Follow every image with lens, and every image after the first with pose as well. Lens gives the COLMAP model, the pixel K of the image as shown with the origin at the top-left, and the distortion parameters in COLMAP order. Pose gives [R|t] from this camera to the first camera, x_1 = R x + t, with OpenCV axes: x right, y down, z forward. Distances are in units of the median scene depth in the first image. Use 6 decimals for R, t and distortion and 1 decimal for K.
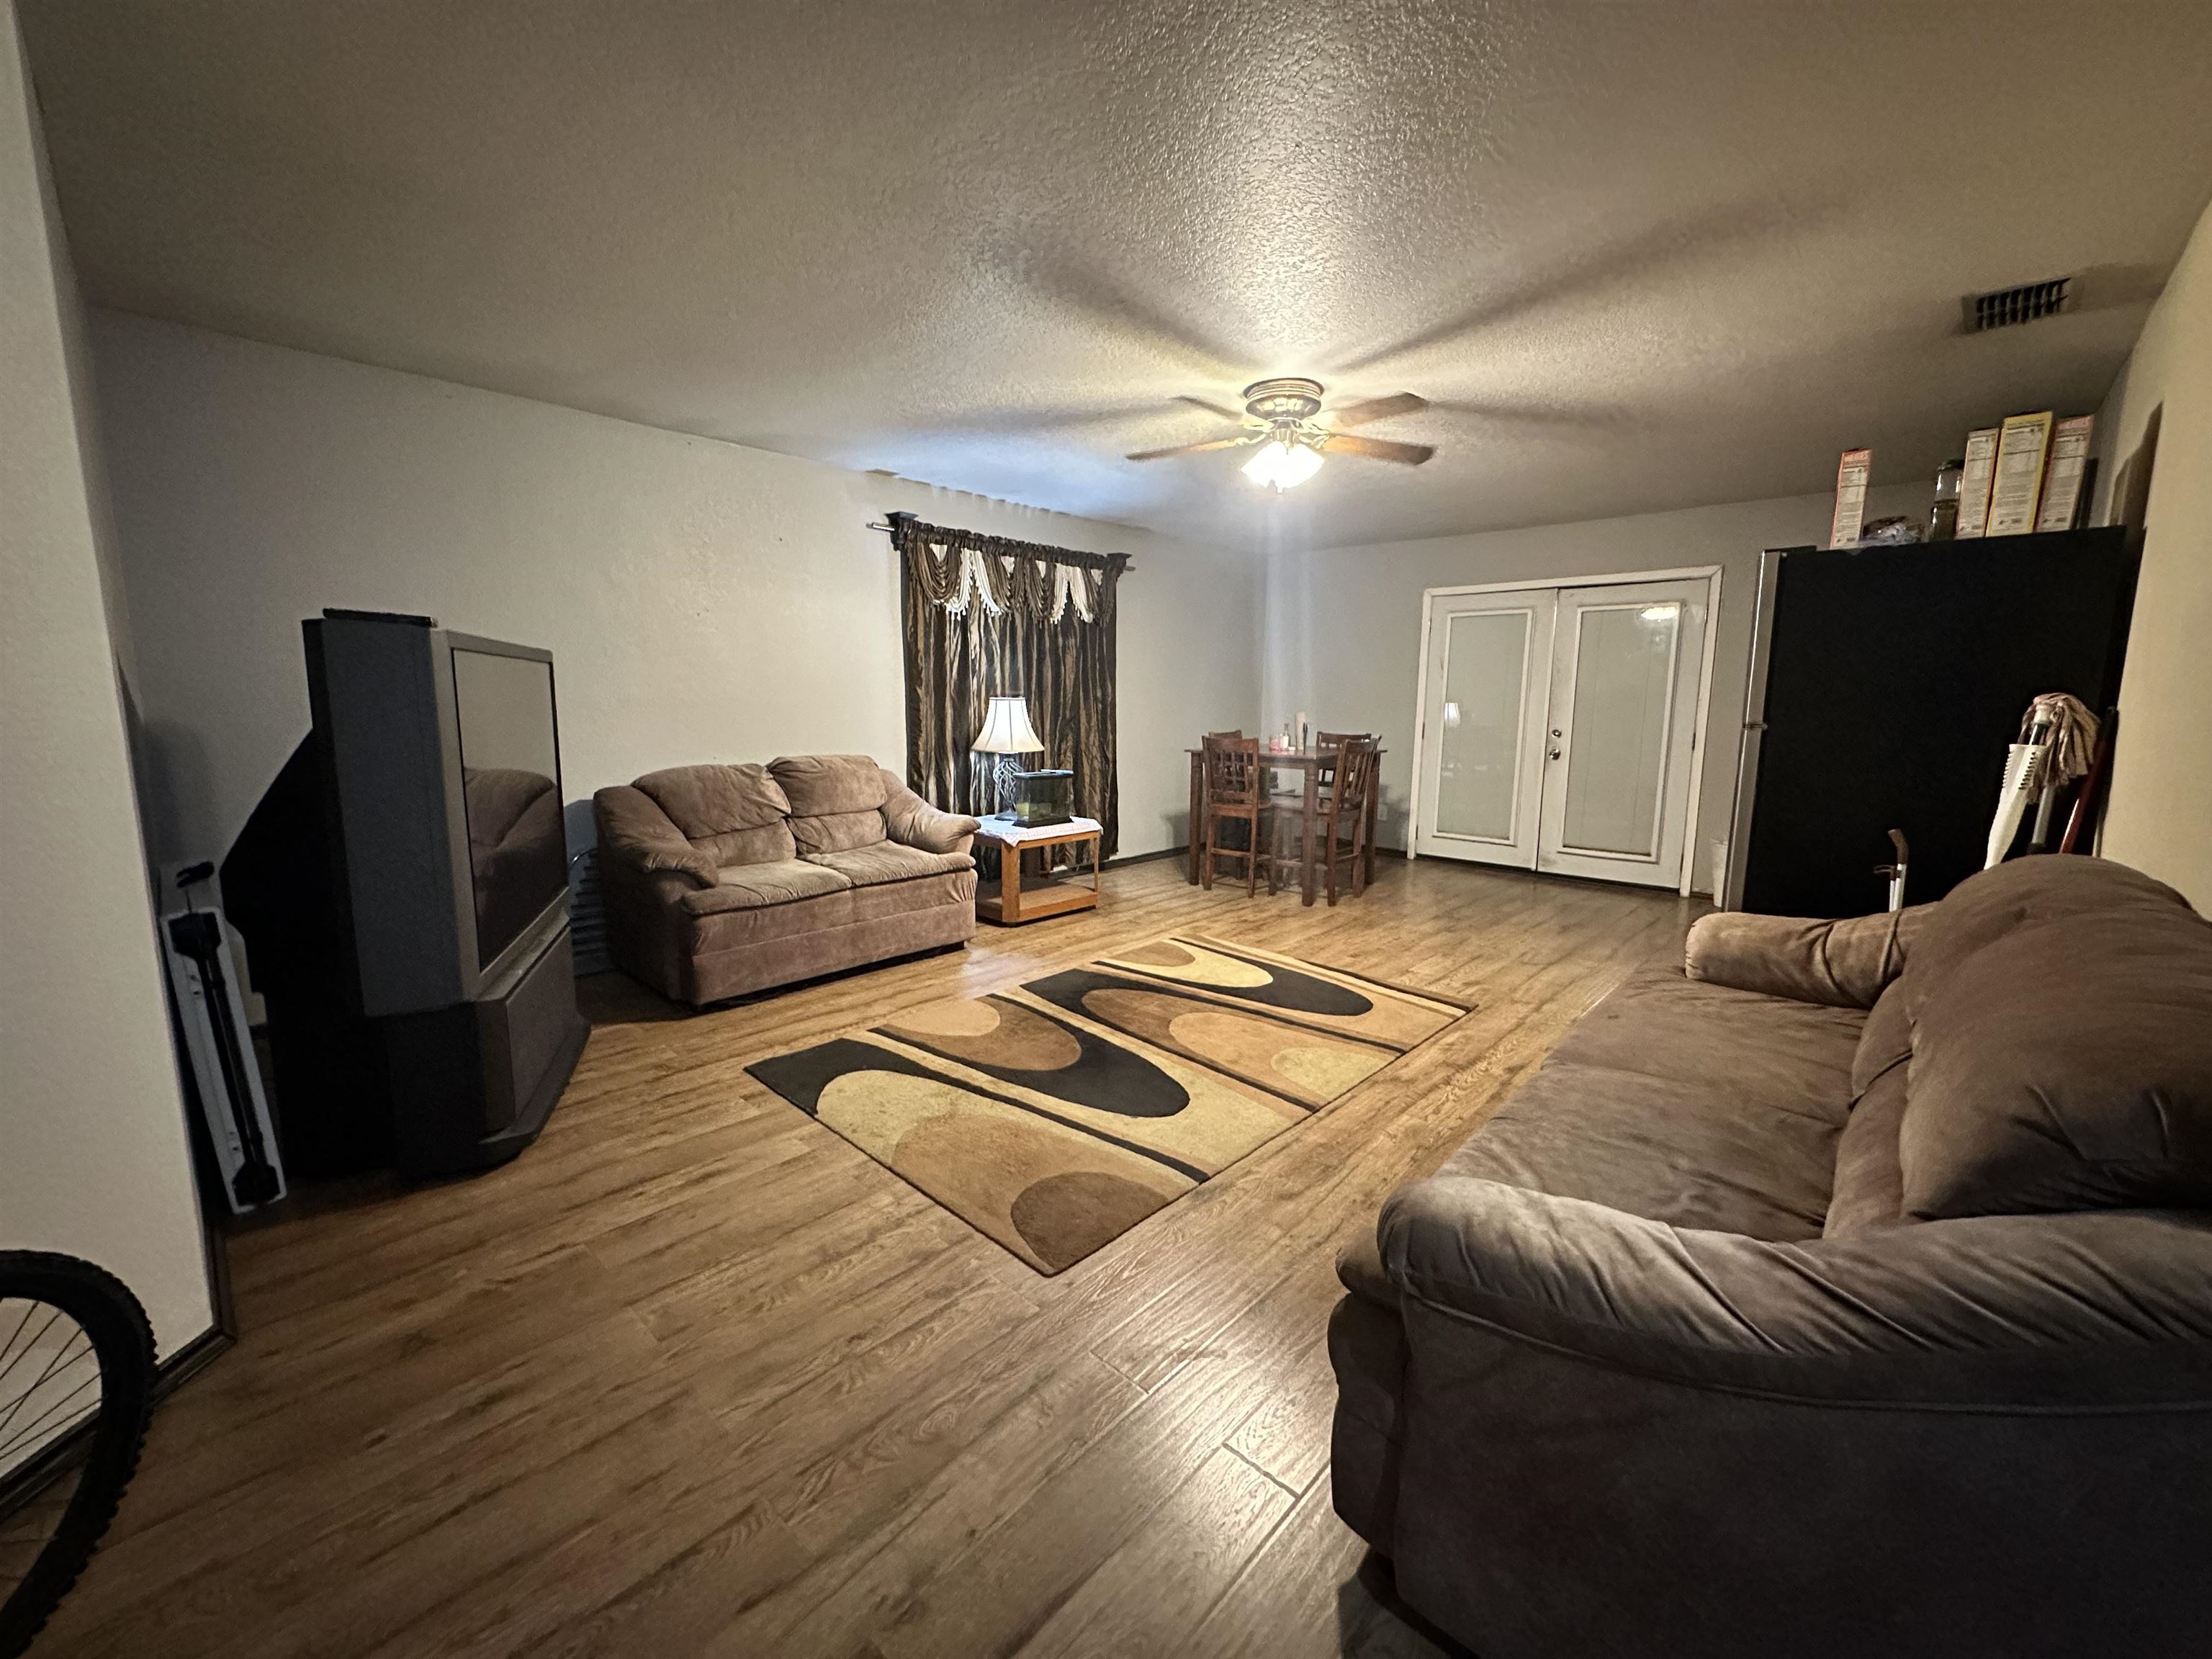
lens RADIAL K [[882.3, 0, 1106.0], [0, 882.3, 829.5], [0, 0, 1]] dist [0.000106, 0.000175]
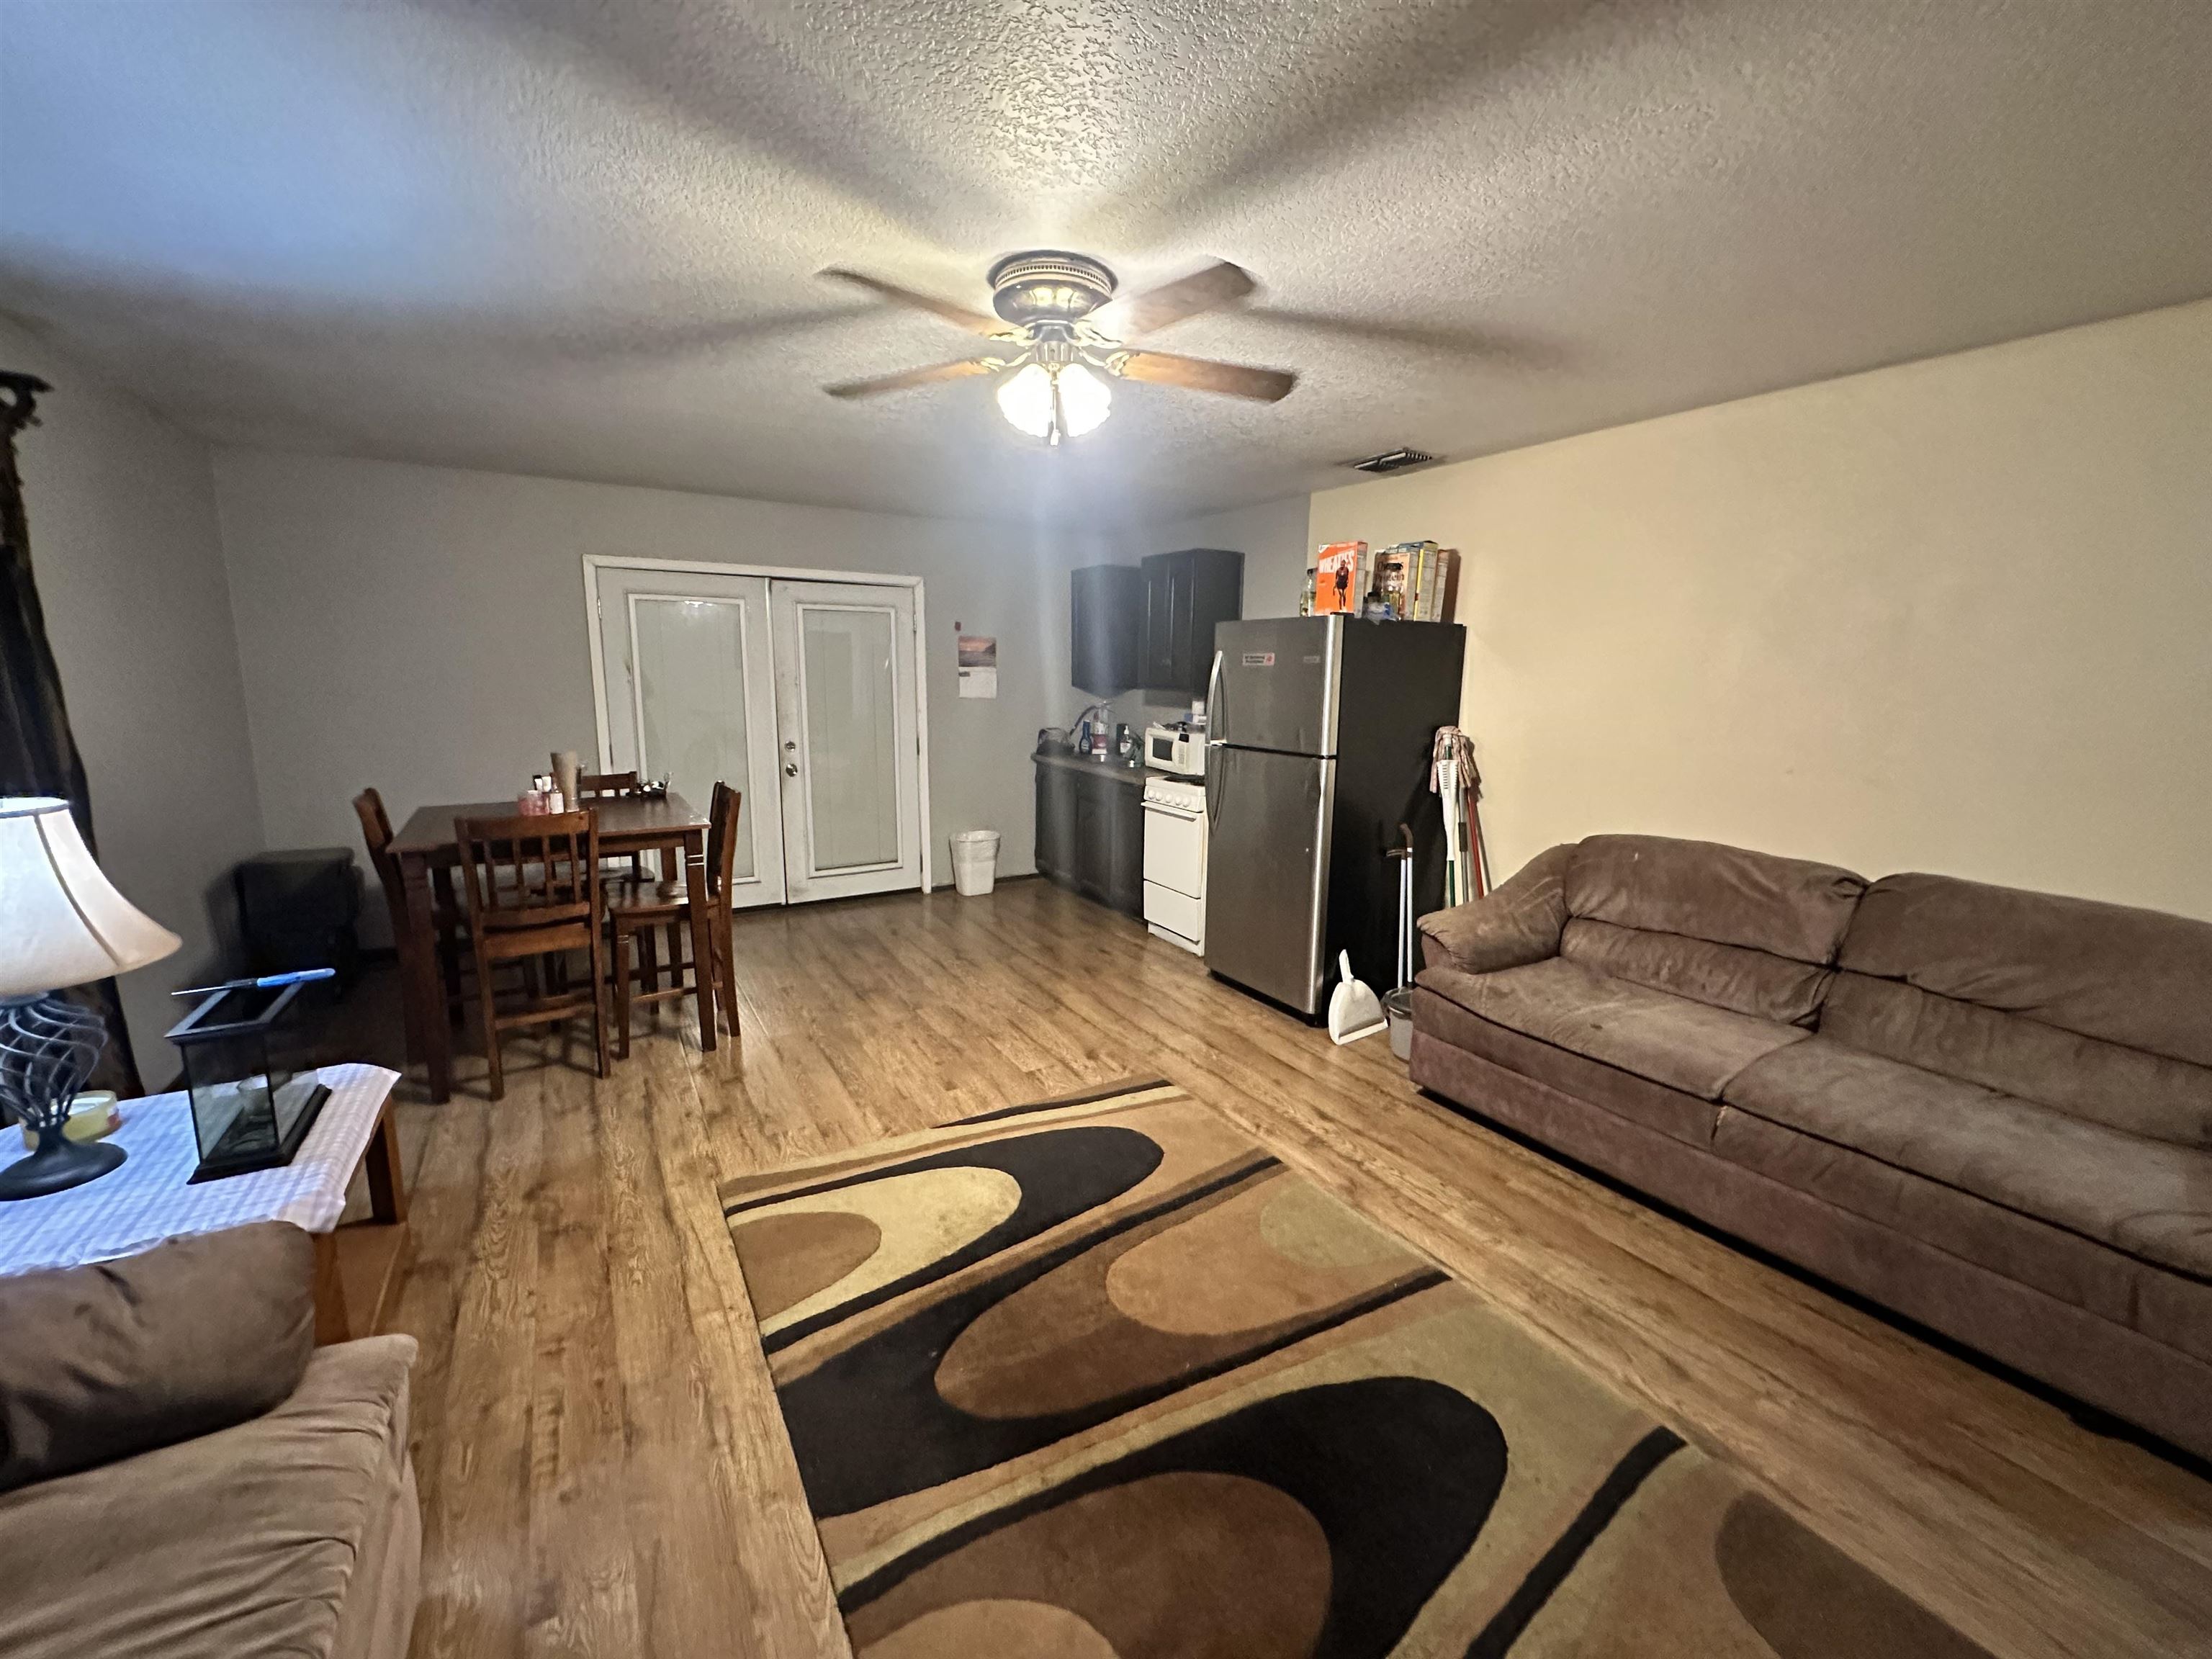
lens RADIAL K [[882.3, 0, 1106.0], [0, 882.3, 829.5], [0, 0, 1]] dist [0.000106, 0.000175]
pose [[0.266998, -0.174868, 0.947699, -0.392823], [0.132137, 0.980754, 0.143739, -0.177546], [-0.954595, 0.086848, 0.284966, 0.724388]]
